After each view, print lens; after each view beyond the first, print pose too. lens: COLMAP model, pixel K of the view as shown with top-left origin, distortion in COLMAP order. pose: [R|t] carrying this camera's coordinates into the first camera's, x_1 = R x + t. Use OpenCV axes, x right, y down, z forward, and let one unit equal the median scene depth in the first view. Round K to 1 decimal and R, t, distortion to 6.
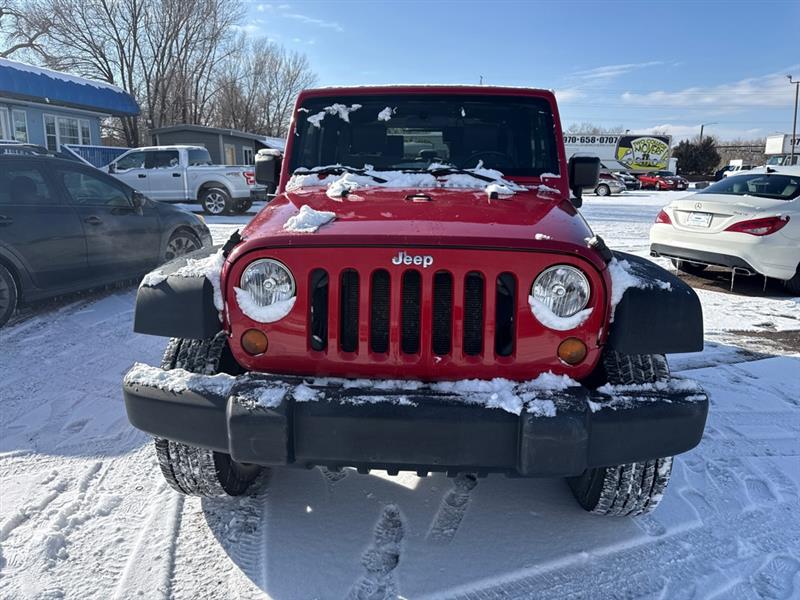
lens RADIAL K [[560.4, 0, 395.4], [0, 560.4, 299.8], [0, 0, 1]] dist [0.030711, -0.035202]
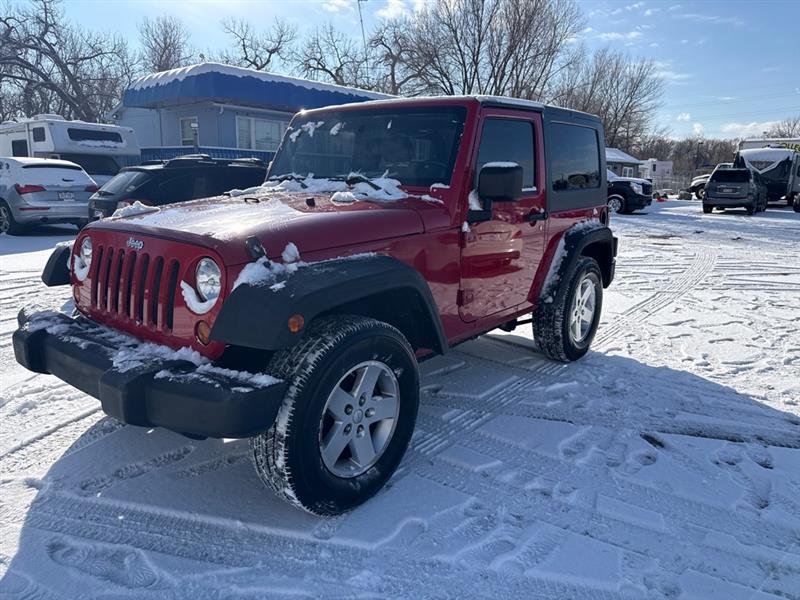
lens RADIAL K [[560.4, 0, 399.0], [0, 560.4, 298.4], [0, 0, 1]] dist [0.030711, -0.035202]
pose [[0.825566, 0.128693, -0.549435, 1.045113], [-0.140026, 0.989915, 0.021466, -0.048682], [0.546656, 0.059214, 0.835261, 0.201424]]
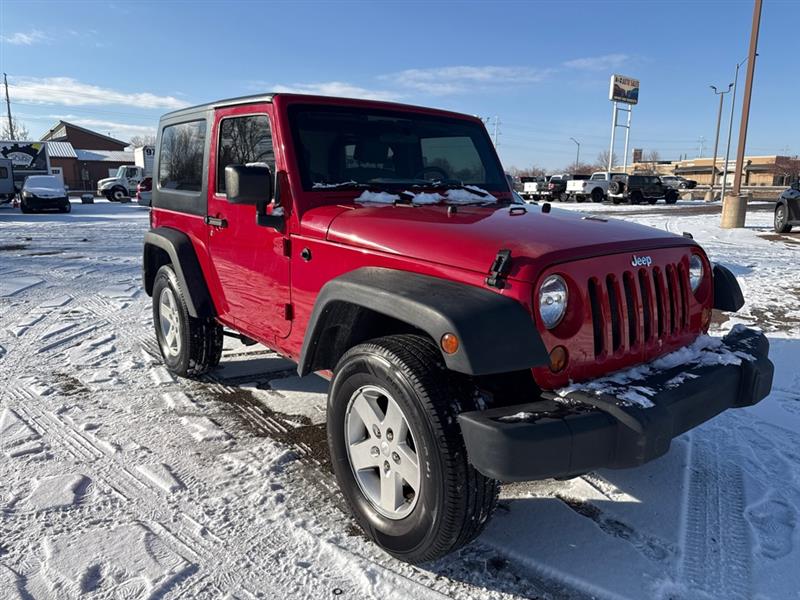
lens RADIAL K [[560.4, 0, 395.3], [0, 560.4, 302.8], [0, 0, 1]] dist [0.030711, -0.035202]
pose [[0.750064, -0.140858, 0.646191, -0.937323], [0.153058, 0.987502, 0.037597, -0.089289], [-0.643411, 0.070705, 0.762249, 0.356462]]
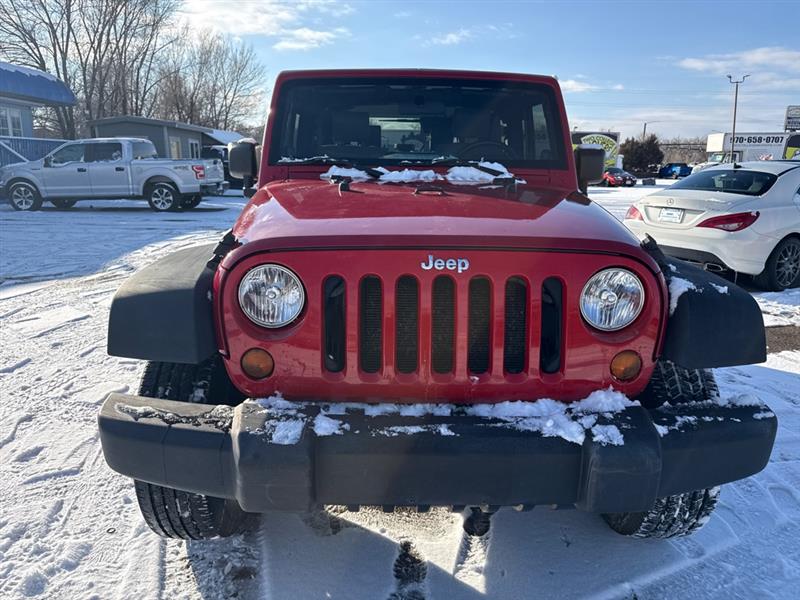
lens RADIAL K [[560.4, 0, 397.5], [0, 560.4, 309.2], [0, 0, 1]] dist [0.030711, -0.035202]
pose [[0.996073, -0.017114, 0.086867, -0.096648], [0.015117, 0.999607, 0.023598, -0.019445], [-0.087237, -0.022192, 0.995940, 0.122853]]
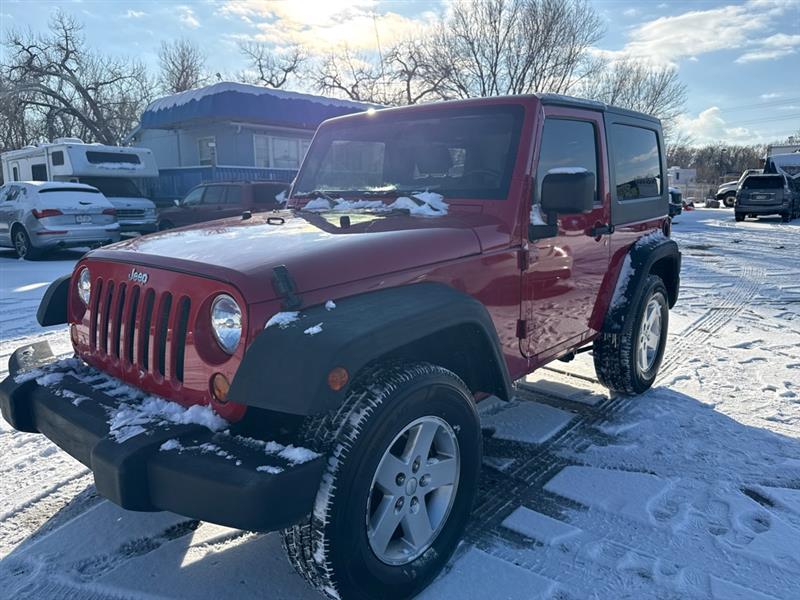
lens RADIAL K [[560.4, 0, 401.2], [0, 560.4, 305.5], [0, 0, 1]] dist [0.030711, -0.035202]
pose [[0.811267, 0.105191, -0.575135, 0.880093], [-0.120632, 0.992632, 0.011391, -0.073493], [0.572096, 0.060138, 0.817979, 0.330523]]
